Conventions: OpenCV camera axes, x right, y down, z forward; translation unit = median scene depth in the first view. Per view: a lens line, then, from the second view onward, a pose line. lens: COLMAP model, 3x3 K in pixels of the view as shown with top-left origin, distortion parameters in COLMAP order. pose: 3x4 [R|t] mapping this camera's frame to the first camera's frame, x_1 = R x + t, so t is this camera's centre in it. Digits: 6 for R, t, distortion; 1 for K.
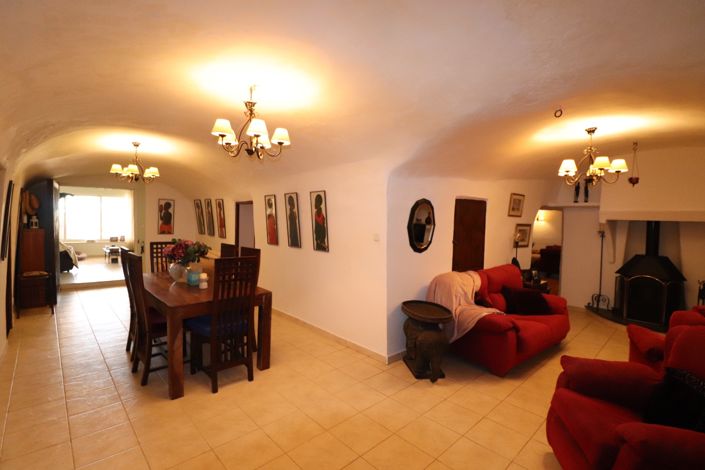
lens RADIAL K [[326.1, 0, 351.7], [0, 326.1, 229.2], [0, 0, 1]] dist [0.001681, -0.021664]
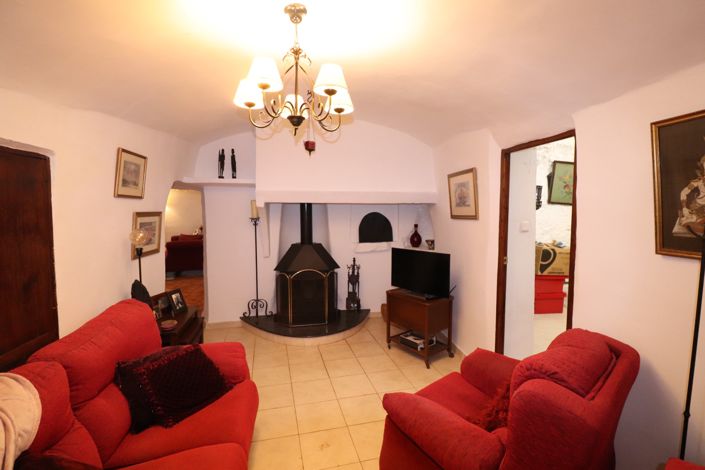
lens RADIAL K [[326.1, 0, 351.7], [0, 326.1, 229.2], [0, 0, 1]] dist [0.001681, -0.021664]
pose [[0.479514, -0.082712, 0.873627, 0.221664], [0.037358, 0.996570, 0.073847, -0.015276], [-0.876738, -0.002774, 0.480960, 0.455231]]
